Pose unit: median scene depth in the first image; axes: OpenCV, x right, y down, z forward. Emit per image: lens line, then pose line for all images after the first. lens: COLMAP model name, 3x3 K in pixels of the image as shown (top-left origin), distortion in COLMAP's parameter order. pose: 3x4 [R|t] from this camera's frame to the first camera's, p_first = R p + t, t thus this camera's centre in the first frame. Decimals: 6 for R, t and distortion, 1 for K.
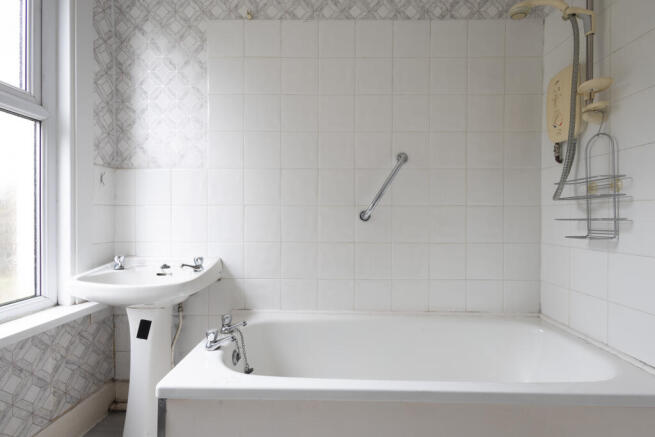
lens RADIAL K [[302.2, 0, 327.6], [0, 302.2, 216.6], [0, 0, 1]] dist [0.002023, -0.000378]
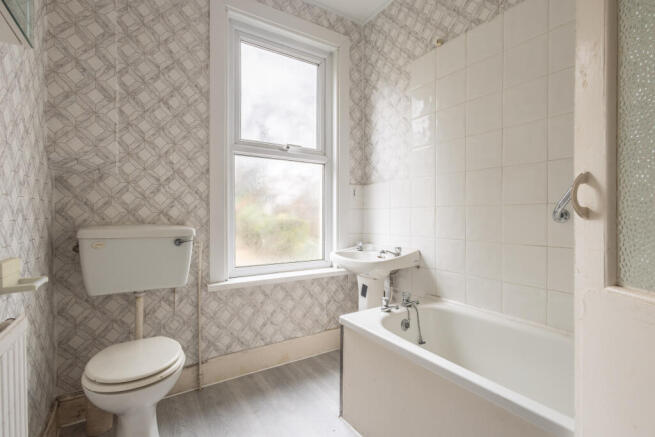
lens RADIAL K [[302.2, 0, 327.6], [0, 302.2, 216.6], [0, 0, 1]] dist [0.002023, -0.000378]
pose [[0.558179, -0.000395, -0.829721, 0.474661], [-0.003336, 0.999991, -0.002720, 0.005326], [0.829714, 0.004286, 0.558172, 0.000893]]
